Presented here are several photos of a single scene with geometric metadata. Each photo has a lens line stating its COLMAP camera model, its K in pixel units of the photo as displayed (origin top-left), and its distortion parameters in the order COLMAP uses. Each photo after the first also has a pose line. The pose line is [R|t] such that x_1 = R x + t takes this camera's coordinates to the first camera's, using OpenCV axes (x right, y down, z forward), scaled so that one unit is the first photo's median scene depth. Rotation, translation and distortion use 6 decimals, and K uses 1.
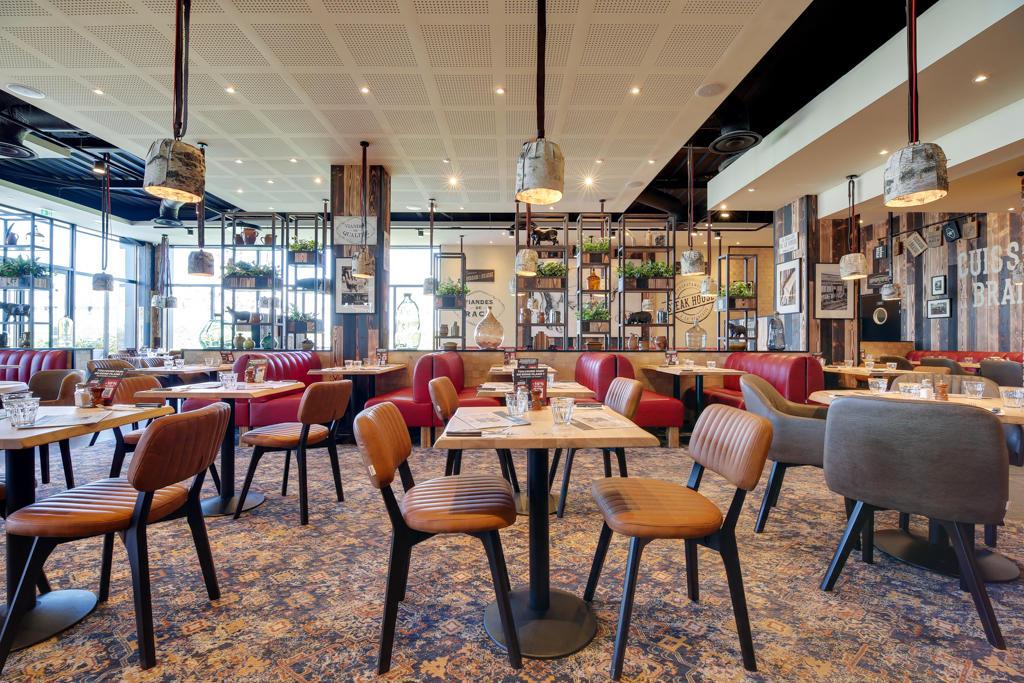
lens RADIAL K [[482.2, 0, 512.0], [0, 482.2, 341.5], [0, 0, 1]] dist [-0.018242, 0.000127]
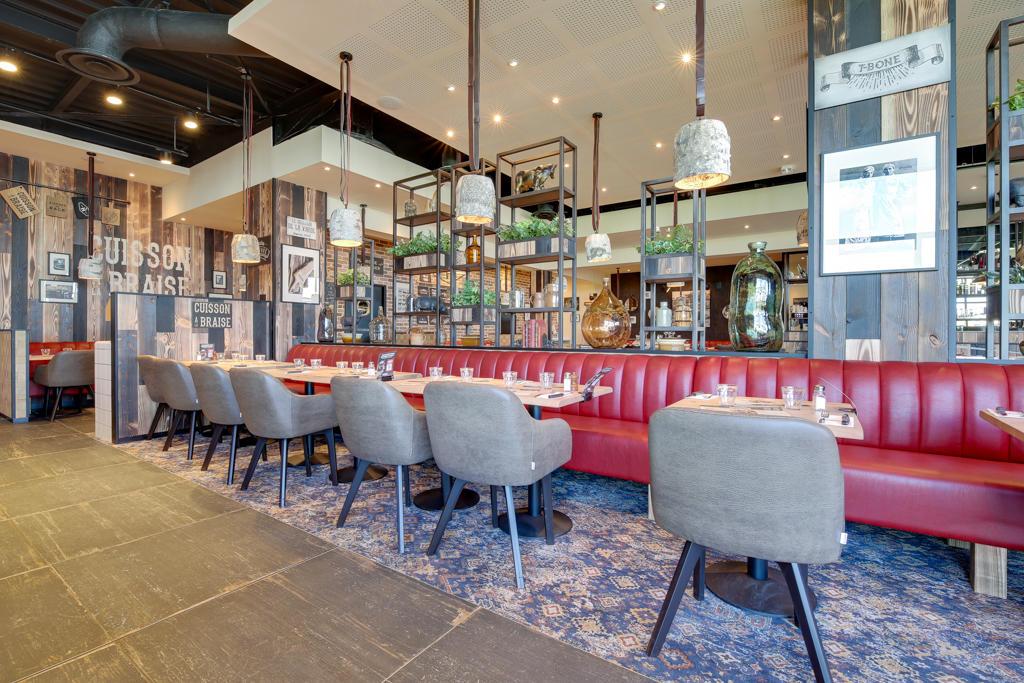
lens RADIAL K [[469.3, 0, 500.2], [0, 469.3, 343.0], [0, 0, 1]] dist [0.001039, 0.000150]
pose [[-0.808597, -0.018207, 0.588080, -0.250821], [-0.007658, 0.999762, 0.020424, -0.002080], [-0.588312, 0.012011, -0.808545, 1.364736]]
